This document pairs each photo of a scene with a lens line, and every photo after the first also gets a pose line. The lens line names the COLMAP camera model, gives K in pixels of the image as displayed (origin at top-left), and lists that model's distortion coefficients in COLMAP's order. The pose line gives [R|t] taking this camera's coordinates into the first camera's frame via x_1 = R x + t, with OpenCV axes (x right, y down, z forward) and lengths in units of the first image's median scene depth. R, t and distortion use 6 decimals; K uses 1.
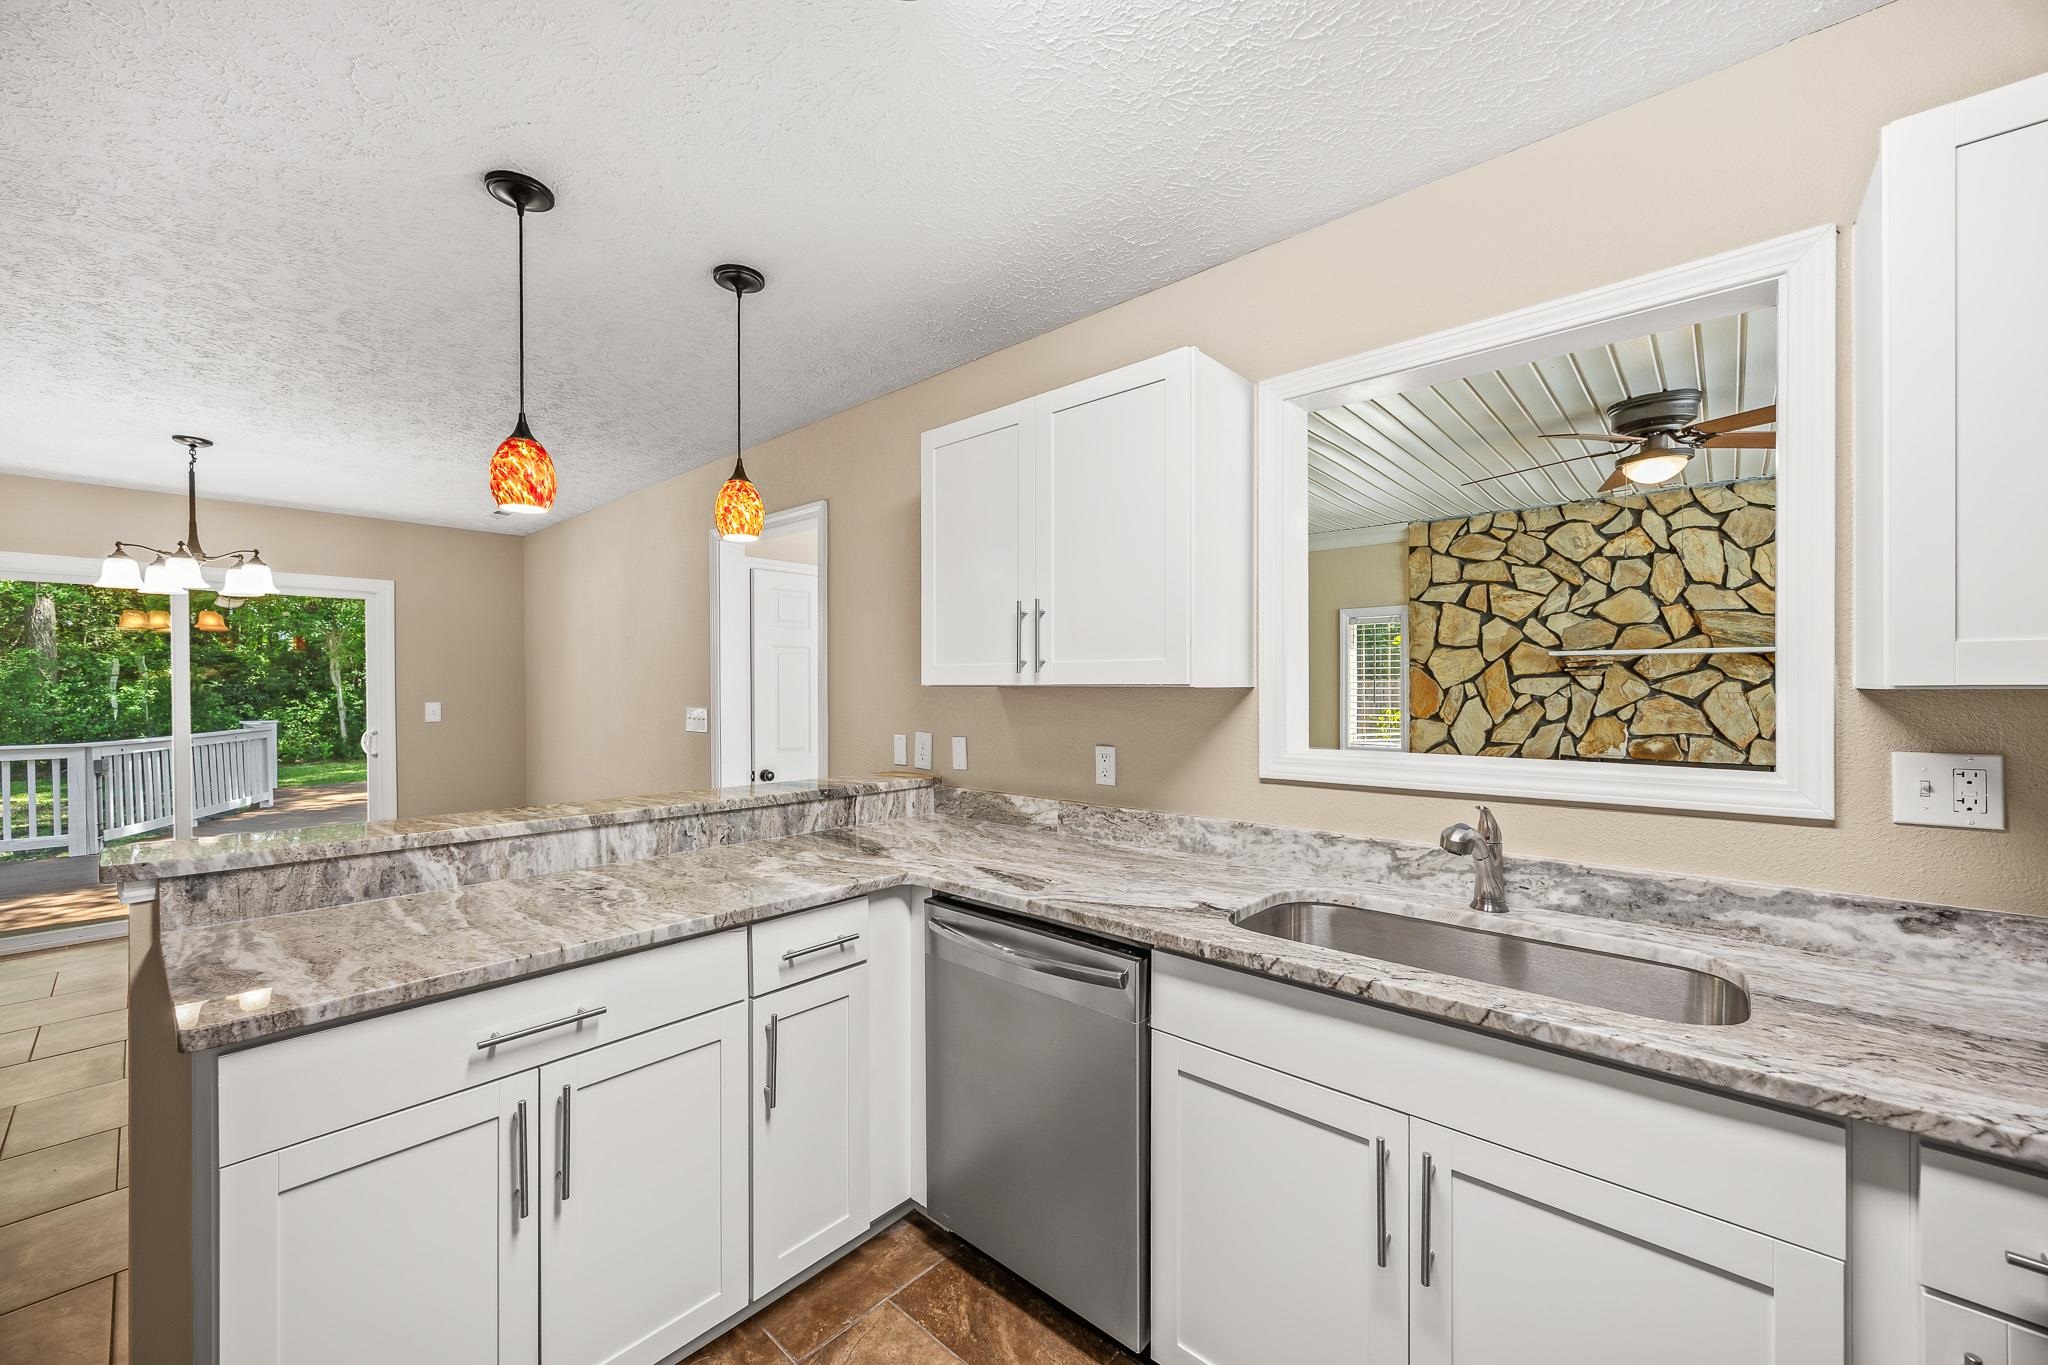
lens RADIAL K [[803.1, 0, 1026.5], [0, 803.1, 689.8], [0, 0, 1]] dist [0.000342, 0.000161]
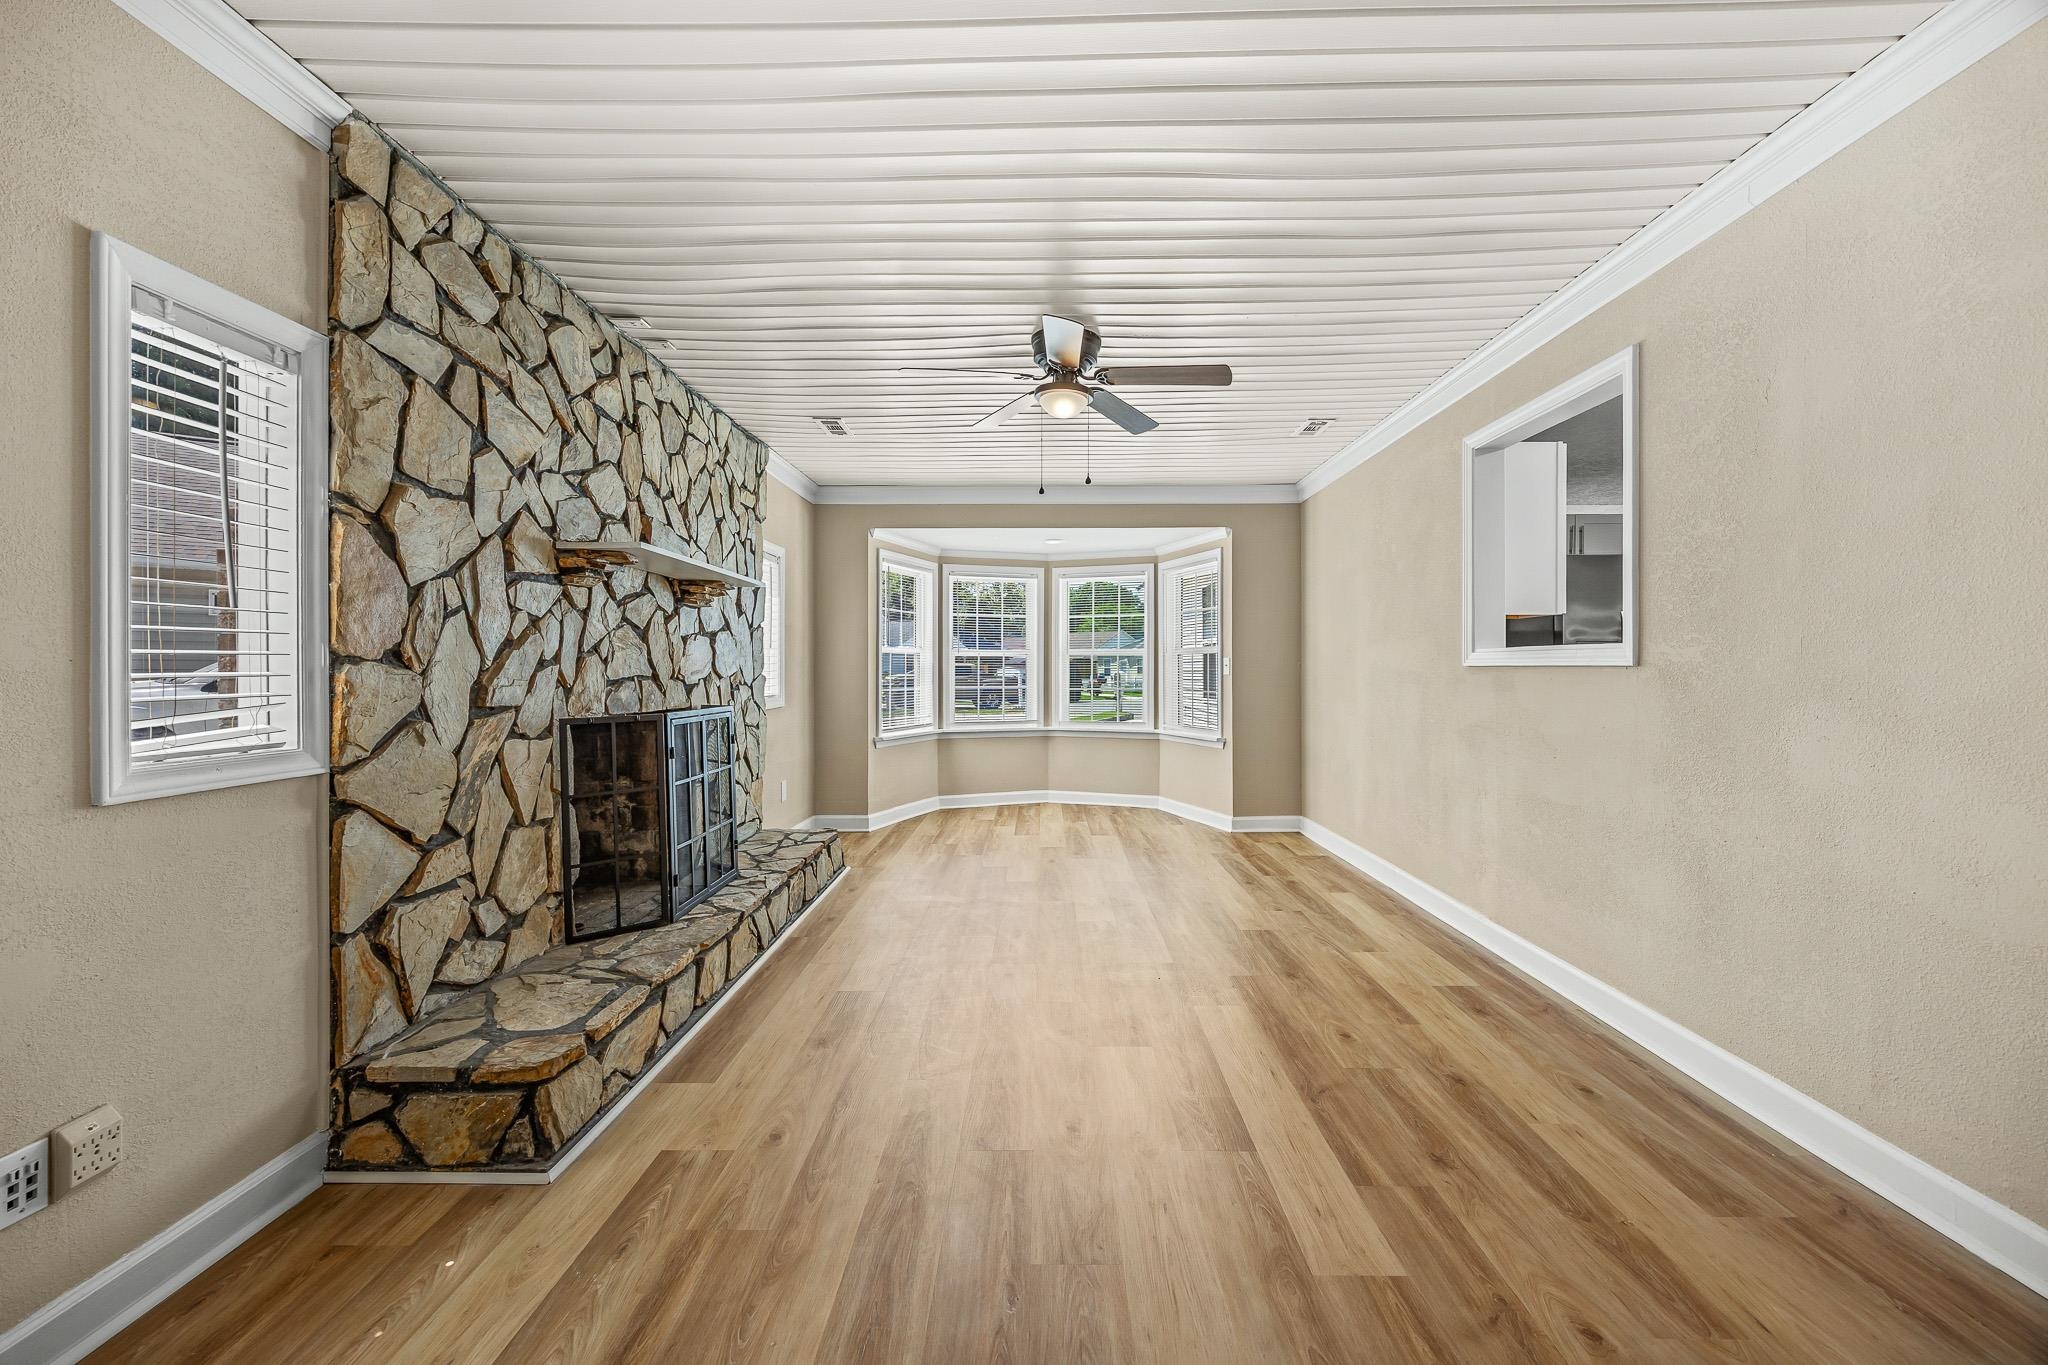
lens RADIAL K [[791.5, 0, 1021.9], [0, 791.5, 669.2], [0, 0, 1]] dist [-0.000192, -0.000041]
pose [[-0.641270, 0.003159, 0.767309, 0.032952], [0.007070, 0.999973, 0.001791, 0.082598], [-0.767283, 0.006573, -0.641276, 1.991503]]
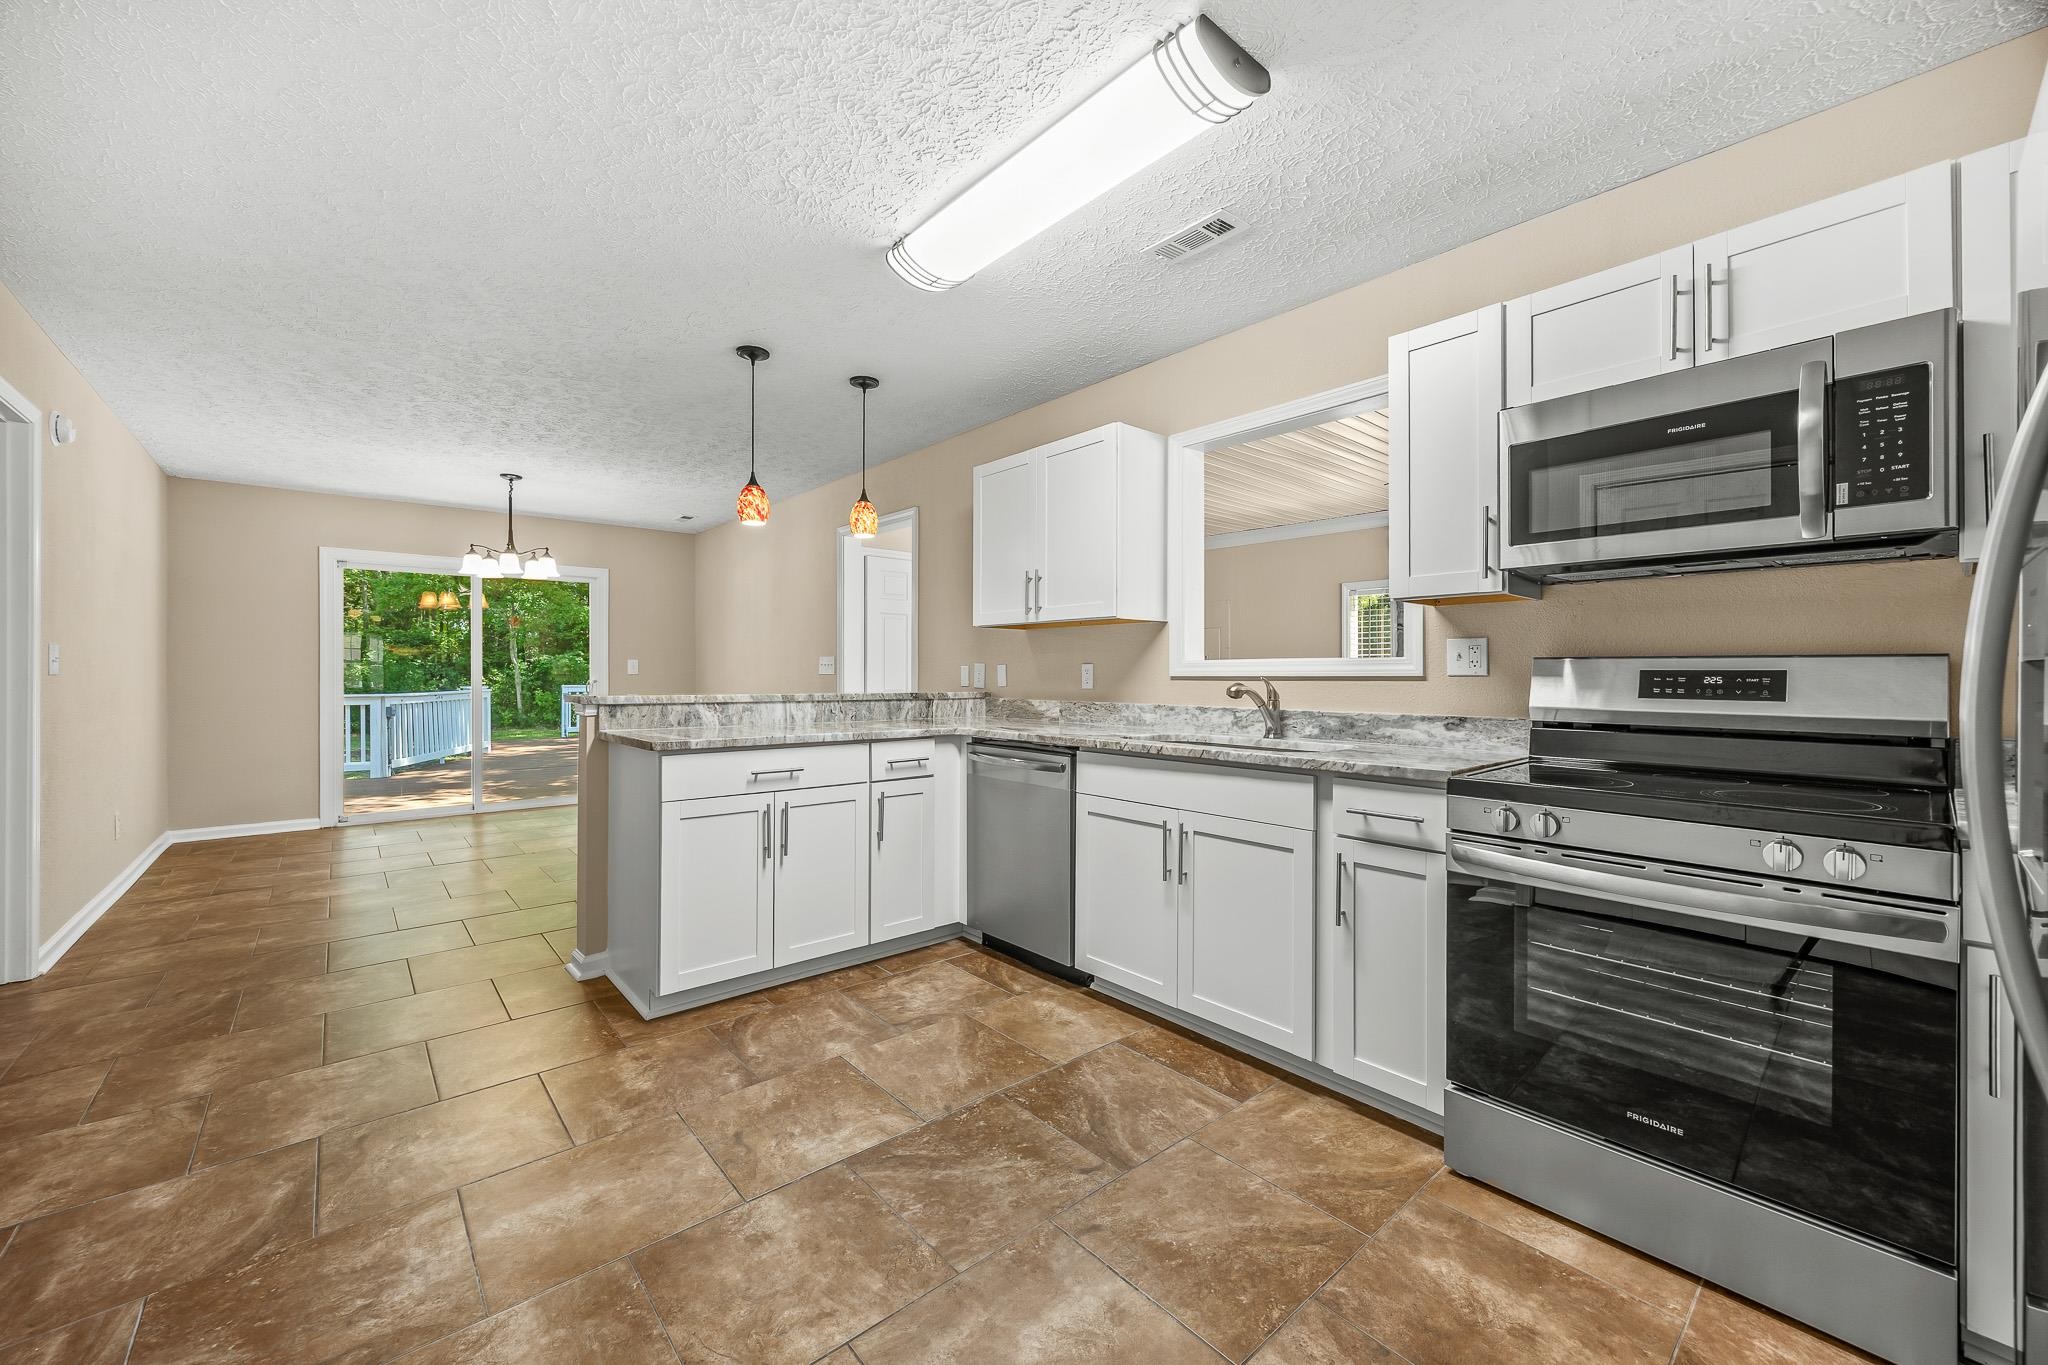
lens RADIAL K [[820.0, 0, 1018.9], [0, 820.0, 671.1], [0, 0, 1]] dist [0.000444, 0.000216]
pose [[0.990947, 0.004334, -0.134186, 0.167613], [-0.005452, 0.999953, -0.007963, 0.090653], [0.134145, 0.008623, 0.990924, -0.559528]]
